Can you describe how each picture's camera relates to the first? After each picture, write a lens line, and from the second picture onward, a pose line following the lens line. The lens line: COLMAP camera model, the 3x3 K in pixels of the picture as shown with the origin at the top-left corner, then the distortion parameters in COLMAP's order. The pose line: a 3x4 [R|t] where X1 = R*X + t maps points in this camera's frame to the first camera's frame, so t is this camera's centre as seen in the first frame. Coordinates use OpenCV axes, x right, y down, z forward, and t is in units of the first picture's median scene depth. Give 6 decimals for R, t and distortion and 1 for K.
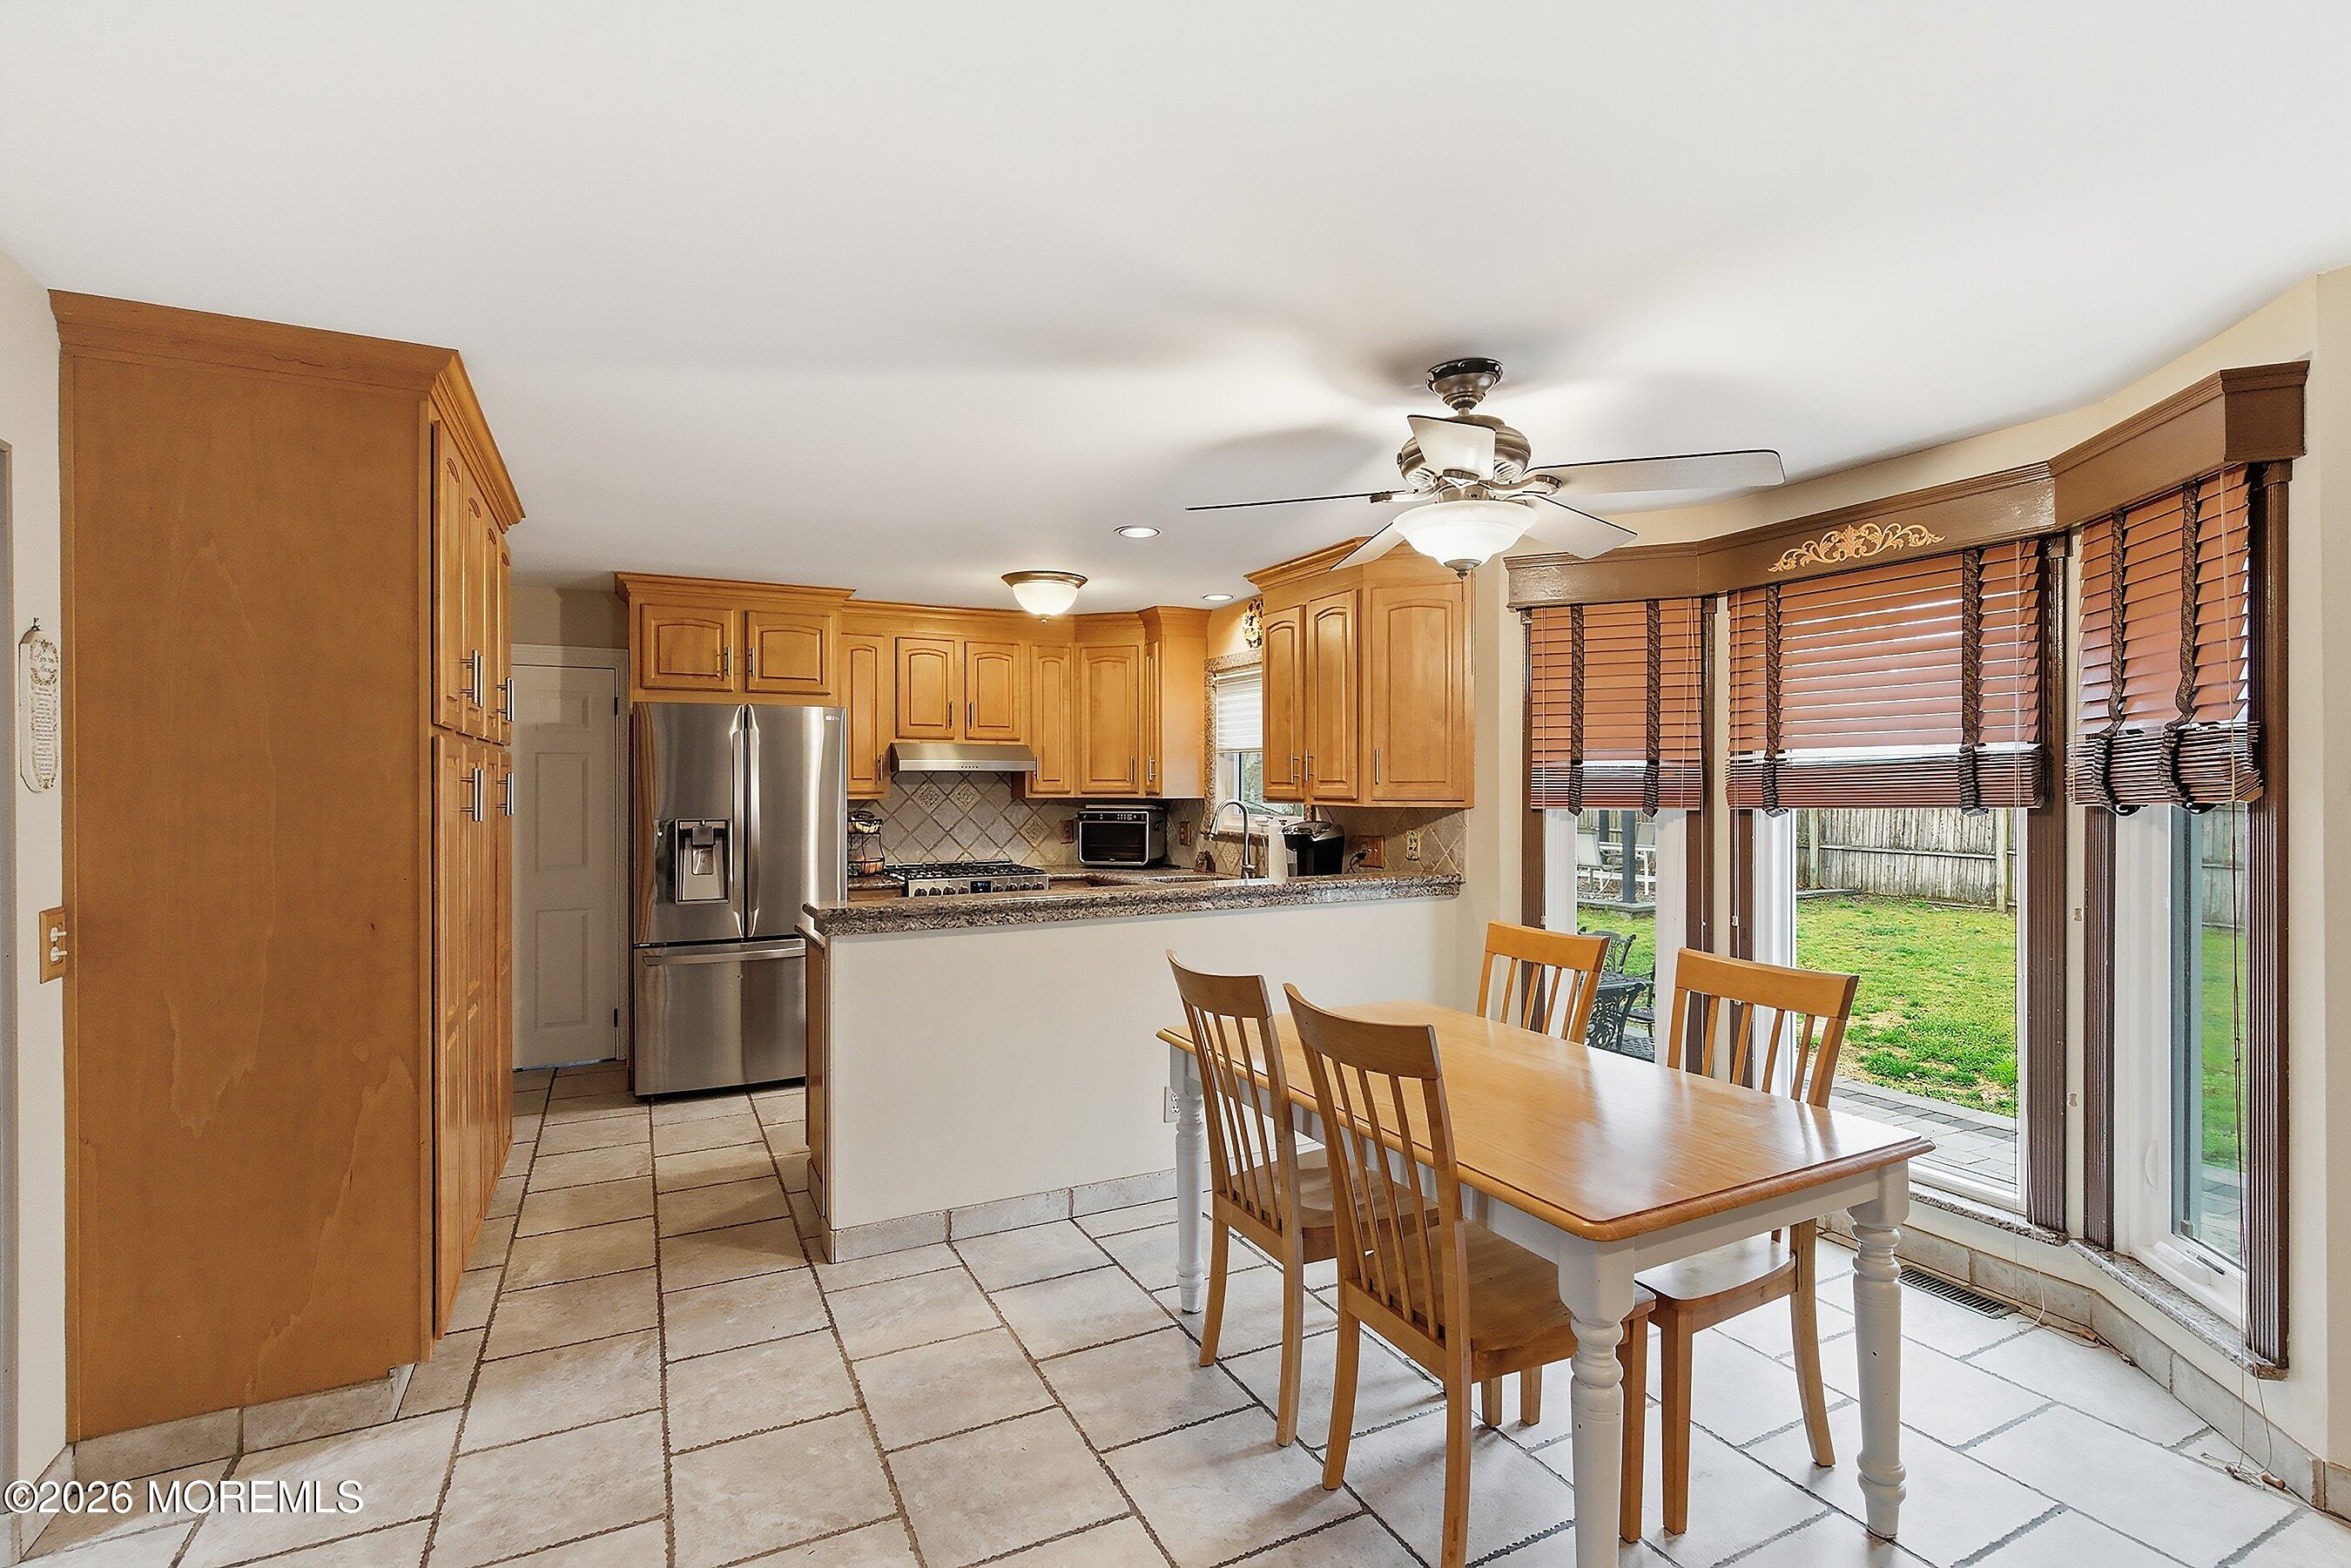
lens RADIAL K [[1062.6, 0, 1181.4], [0, 1062.6, 787.7], [0, 0, 1]] dist [0.003738, -0.000088]
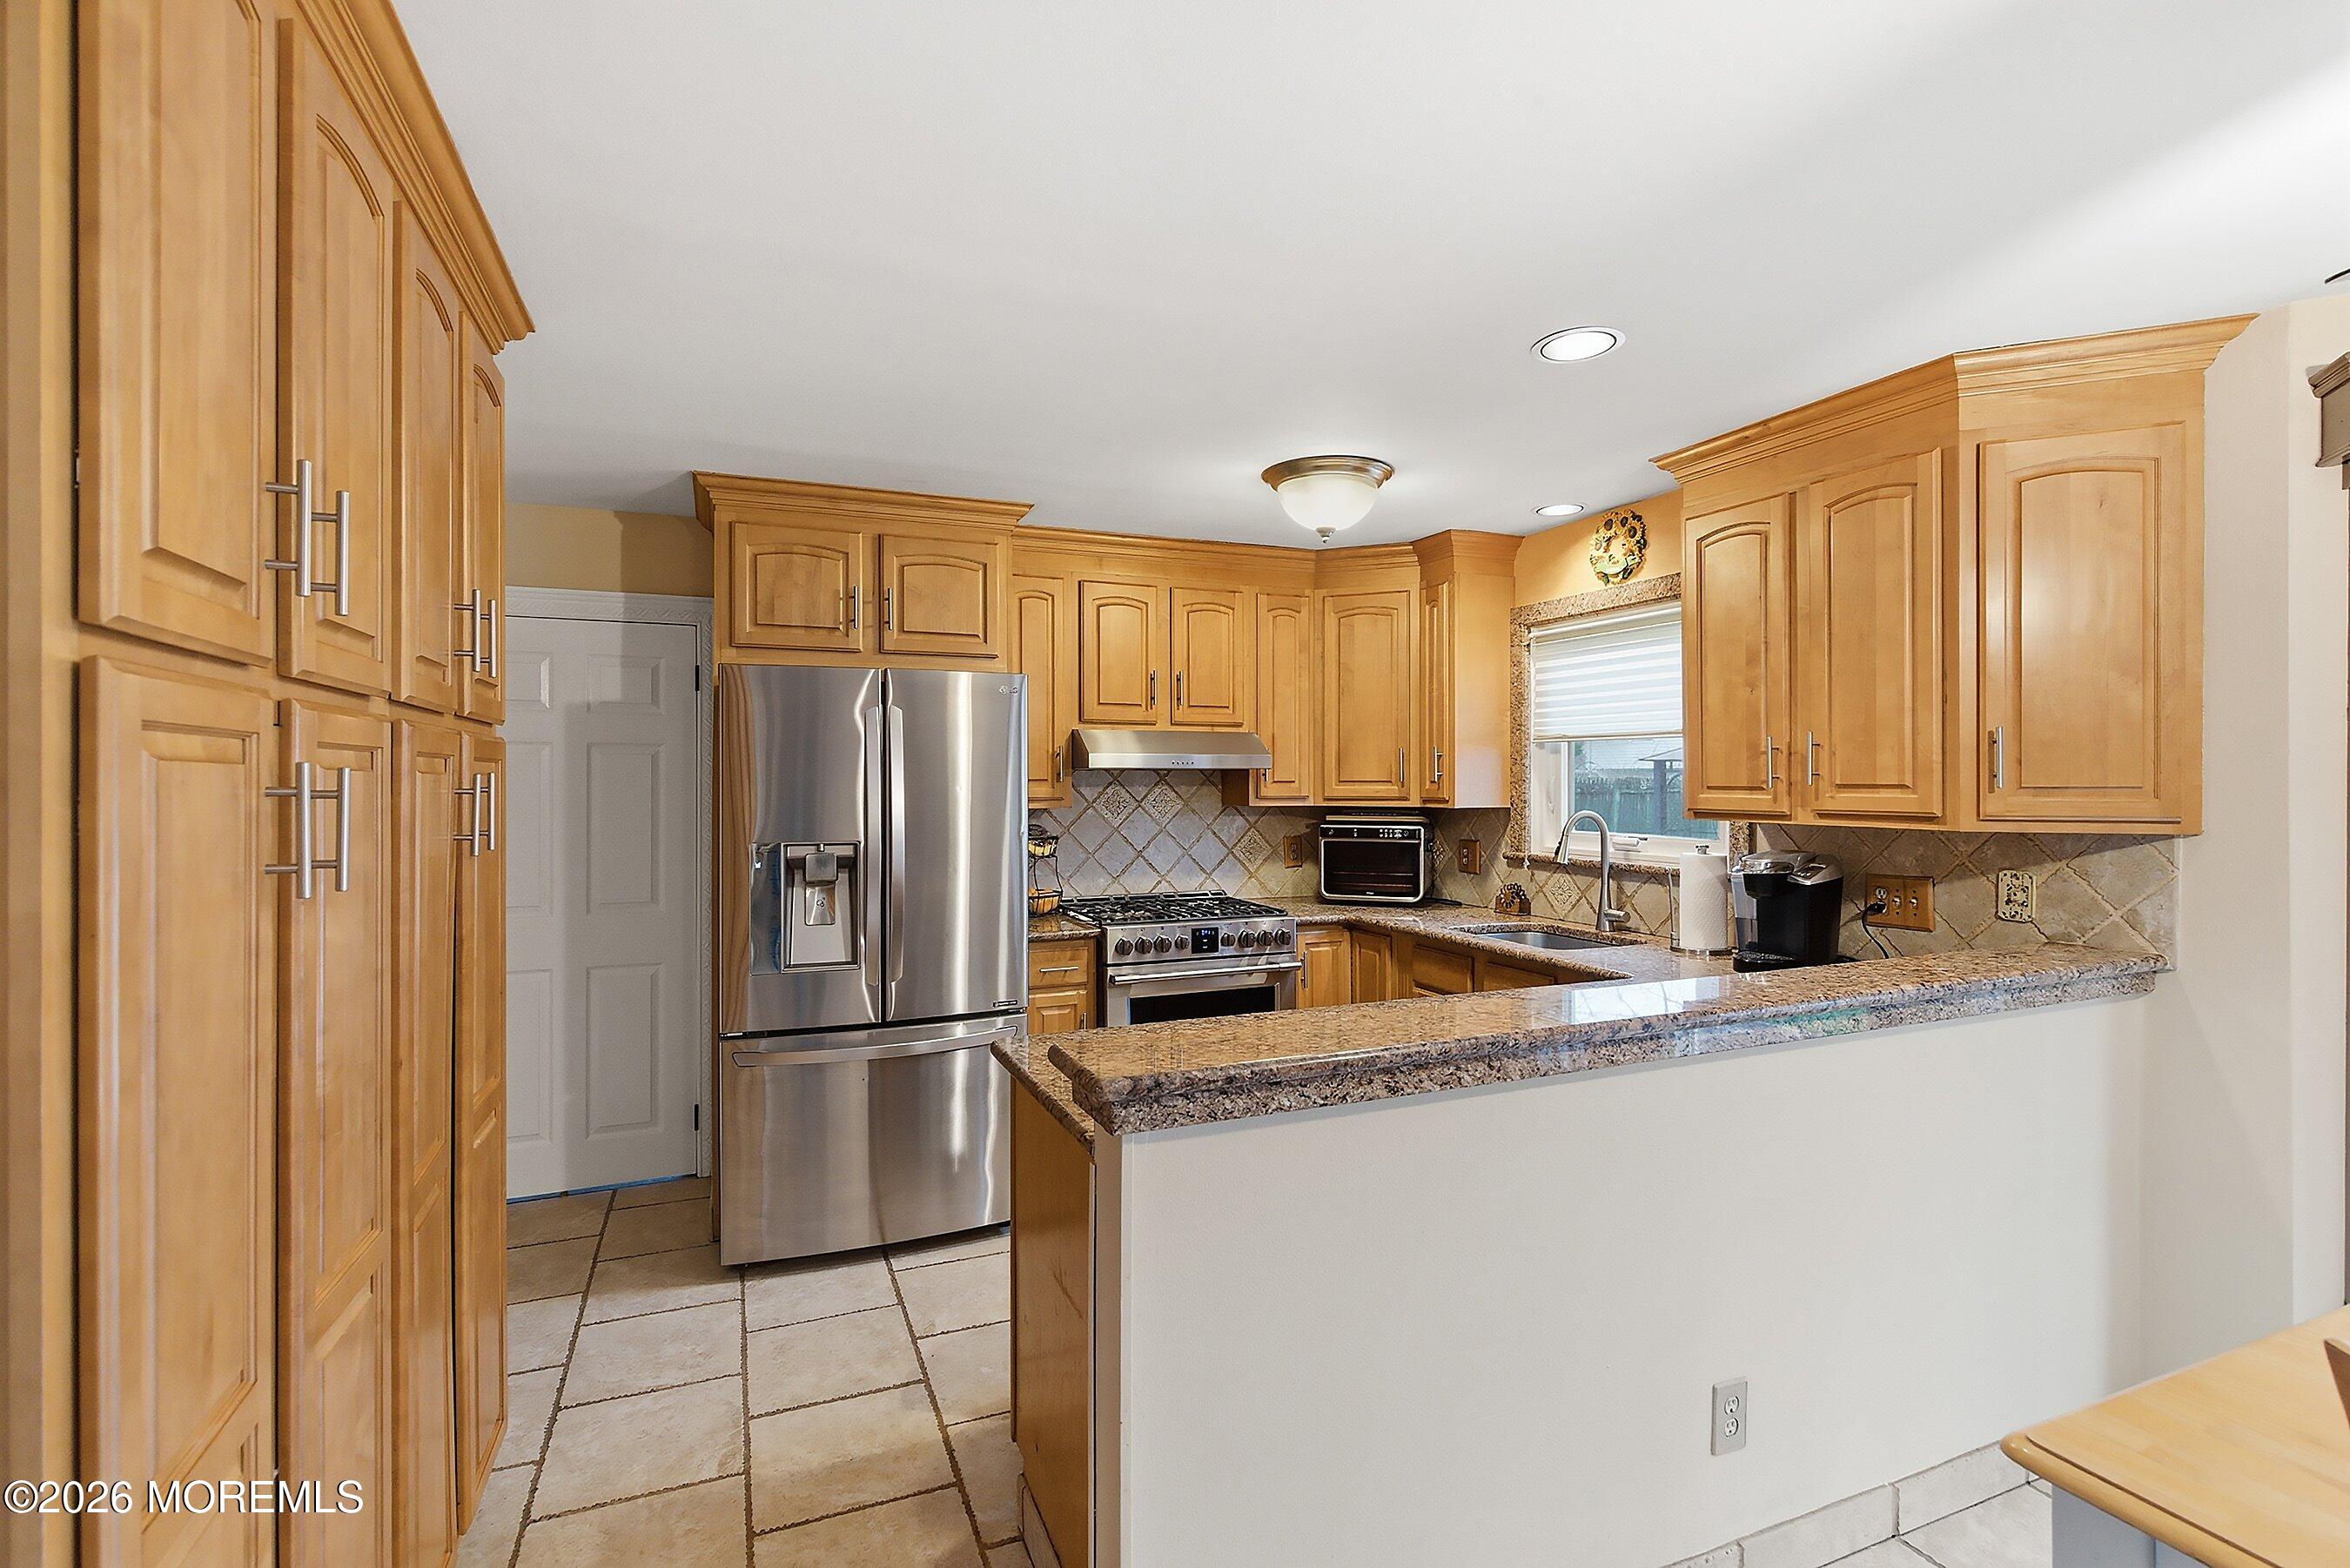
lens RADIAL K [[1065.6, 0, 1175.0], [0, 1065.6, 784.0], [0, 0, 1]] dist [0.011280, -0.000094]
pose [[0.996772, 0.000283, -0.080281, -0.165643], [-0.000355, 1.000000, -0.000879, -0.005543], [0.080281, 0.000905, 0.996772, 0.332989]]
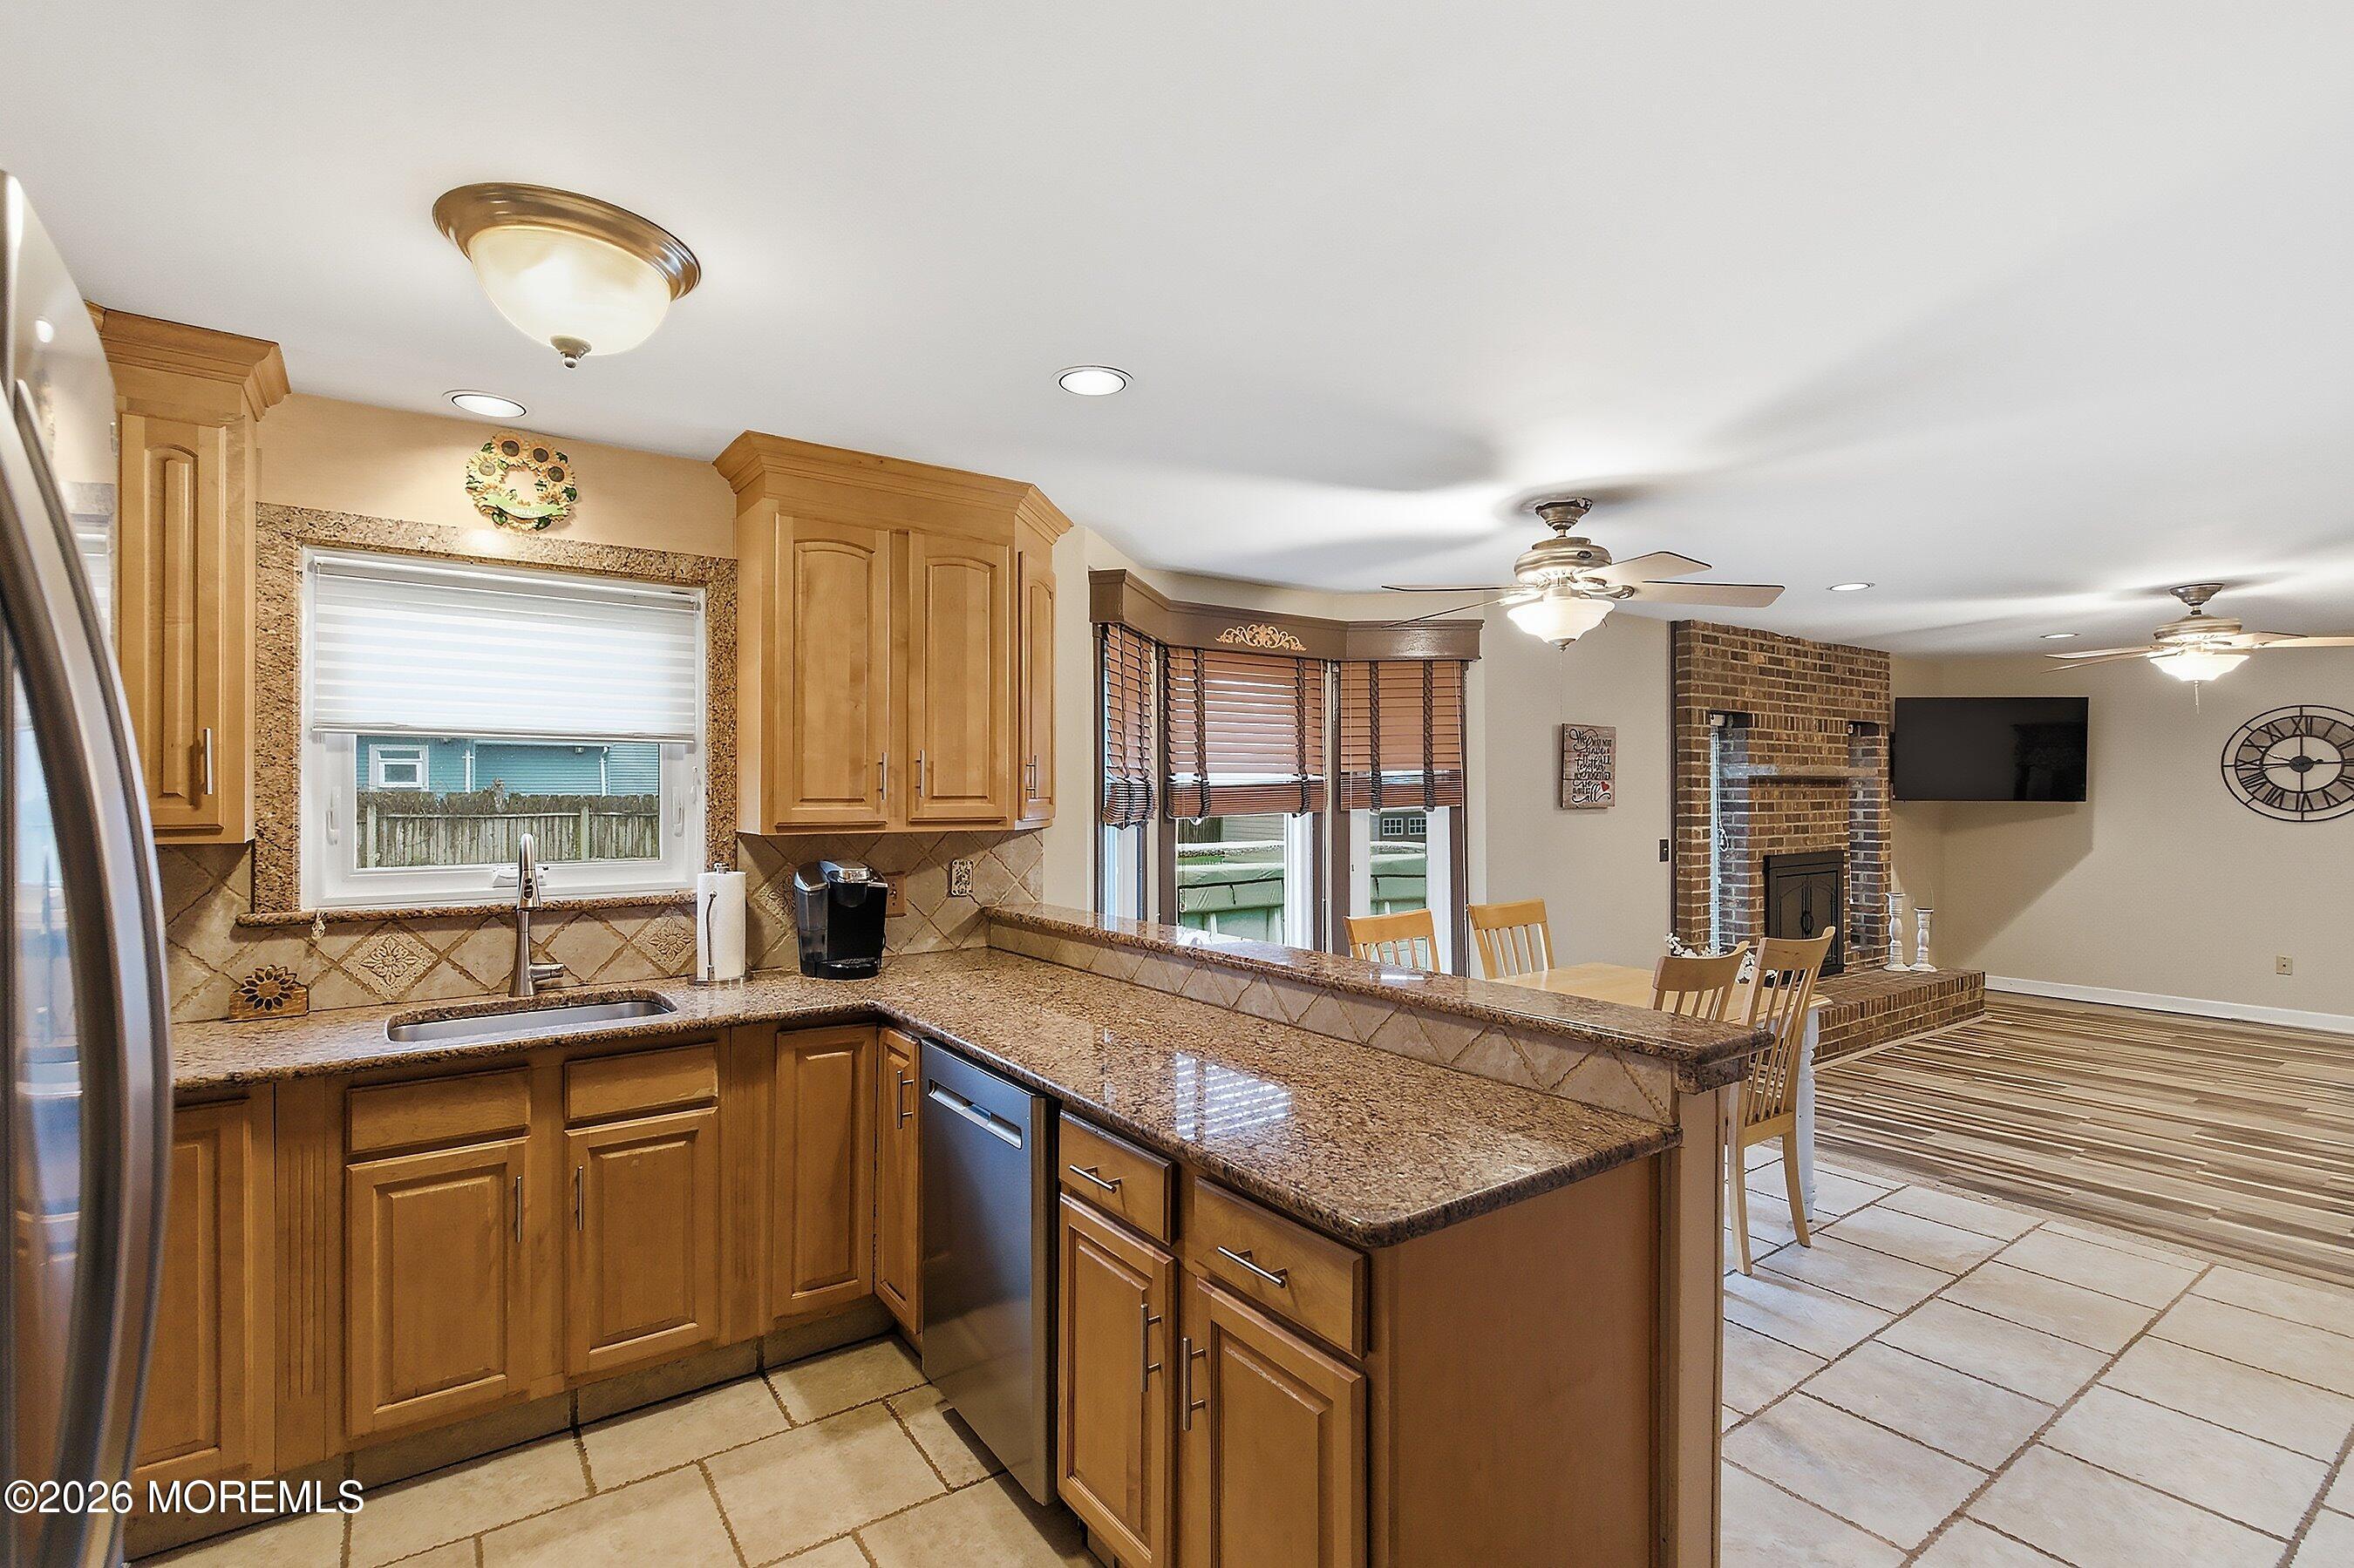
lens RADIAL K [[1063.9, 0, 1182.9], [0, 1063.9, 787.7], [0, 0, 1]] dist [0.003738, -0.000088]
pose [[-0.138318, 0.009355, 0.990344, -0.509992], [0.005844, 0.999946, -0.008629, -0.004721], [-0.990371, 0.004594, -0.138365, 0.822883]]
